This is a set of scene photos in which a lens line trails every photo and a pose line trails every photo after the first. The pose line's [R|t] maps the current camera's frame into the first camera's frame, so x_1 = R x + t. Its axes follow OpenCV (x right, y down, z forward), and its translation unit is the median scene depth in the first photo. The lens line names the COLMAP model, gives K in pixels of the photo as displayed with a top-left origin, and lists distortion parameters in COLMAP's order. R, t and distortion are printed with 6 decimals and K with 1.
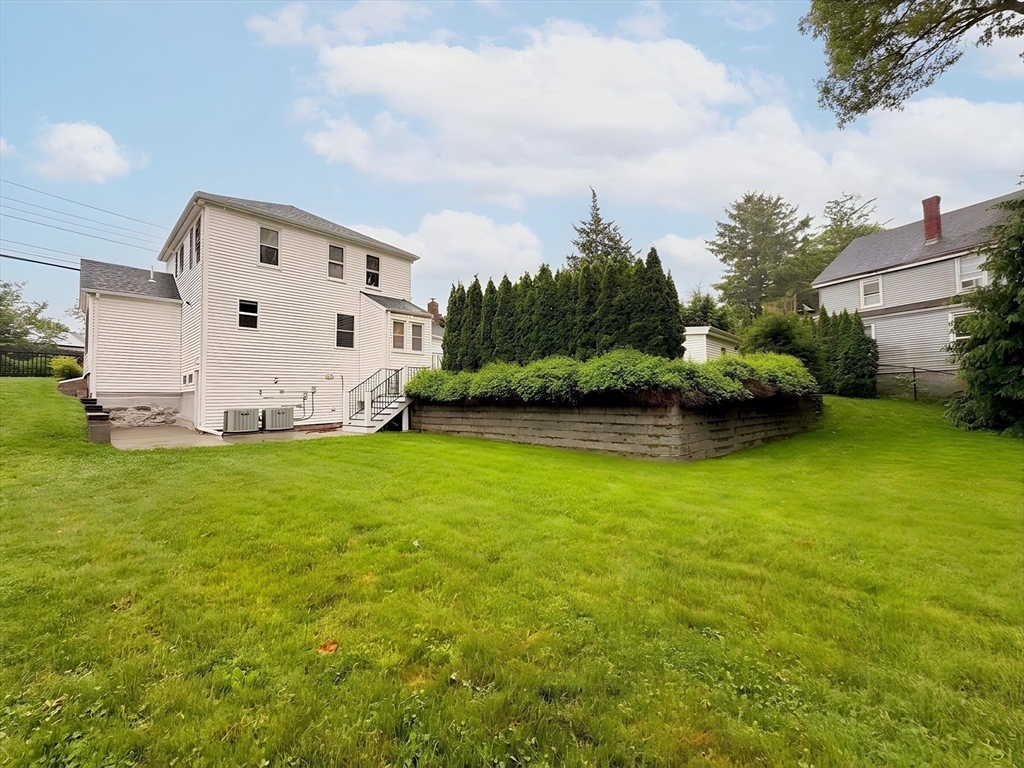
lens RADIAL K [[412.3, 0, 512.0], [0, 412.3, 382.6], [0, 0, 1]] dist [0.000797, 0.000024]
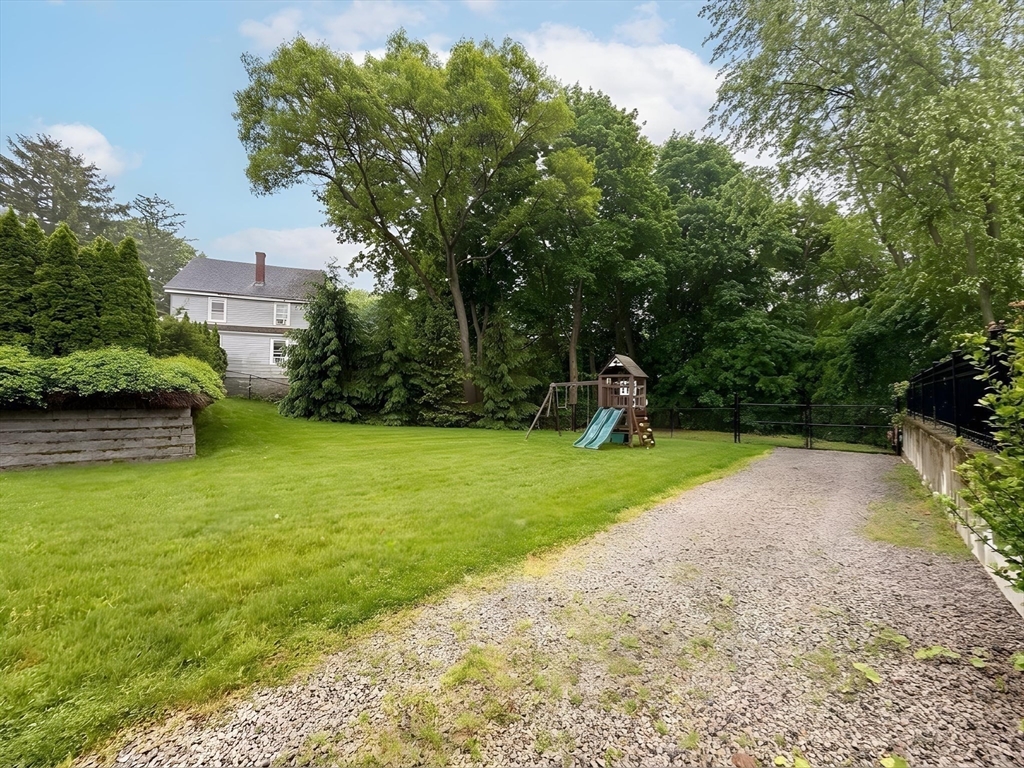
lens RADIAL K [[412.3, 0, 512.1], [0, 412.3, 387.7], [0, 0, 1]] dist [0.000797, 0.000024]
pose [[0.079364, 0.025708, 0.996514, -0.492882], [-0.052487, 0.998388, -0.021576, -0.014565], [-0.995463, -0.050592, 0.080585, 0.049283]]
